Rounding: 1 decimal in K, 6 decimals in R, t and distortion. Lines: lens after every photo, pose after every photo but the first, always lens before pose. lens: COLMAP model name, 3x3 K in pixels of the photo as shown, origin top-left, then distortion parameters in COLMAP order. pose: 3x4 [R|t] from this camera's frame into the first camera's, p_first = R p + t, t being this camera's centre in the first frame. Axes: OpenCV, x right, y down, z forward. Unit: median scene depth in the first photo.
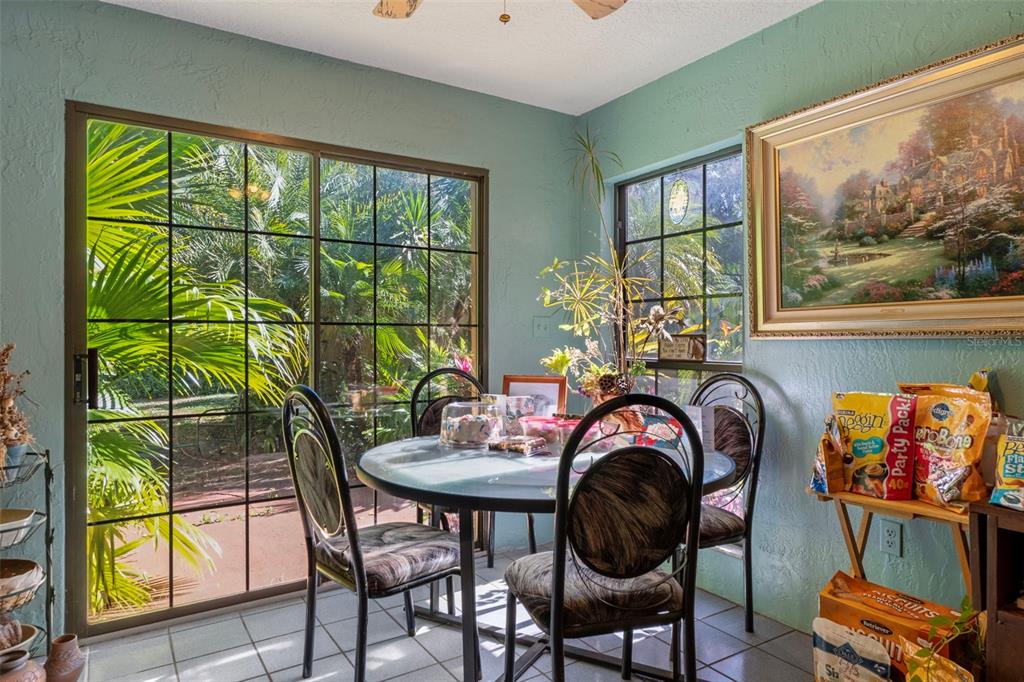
lens RADIAL K [[634.9, 0, 512.0], [0, 634.9, 341.0], [0, 0, 1]] dist [0.002544, 0.001215]
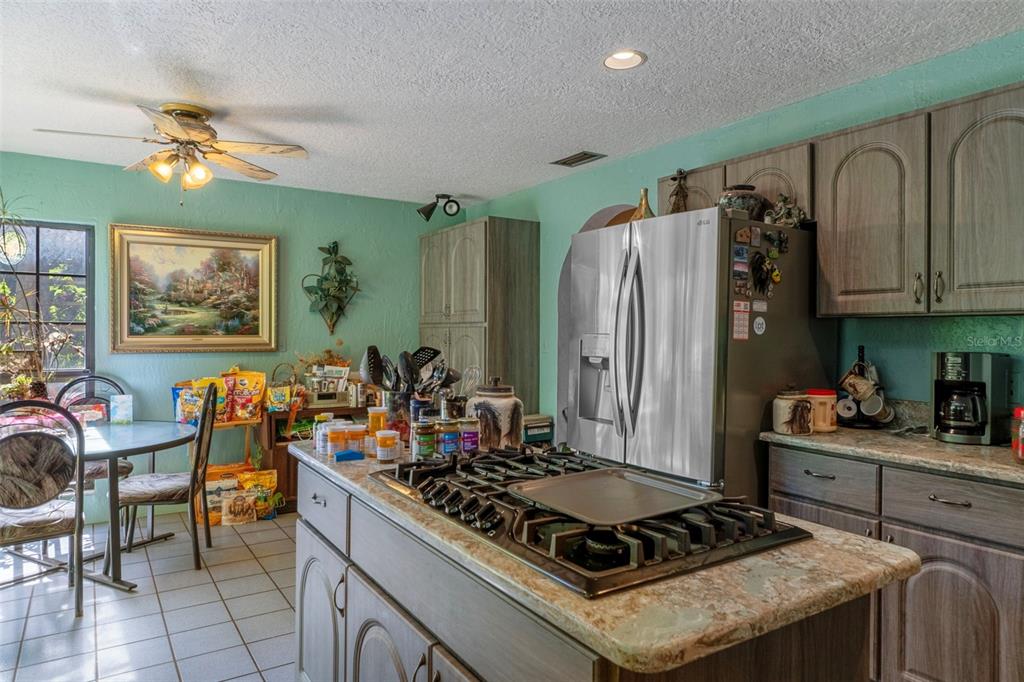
lens RADIAL K [[634.9, 0, 512.0], [0, 634.9, 341.0], [0, 0, 1]] dist [0.002544, 0.001215]
pose [[-0.010188, -0.002066, 0.999946, -1.475566], [-0.002297, 0.999995, 0.002043, -0.048126], [-0.999945, -0.002276, -0.010193, -0.019963]]
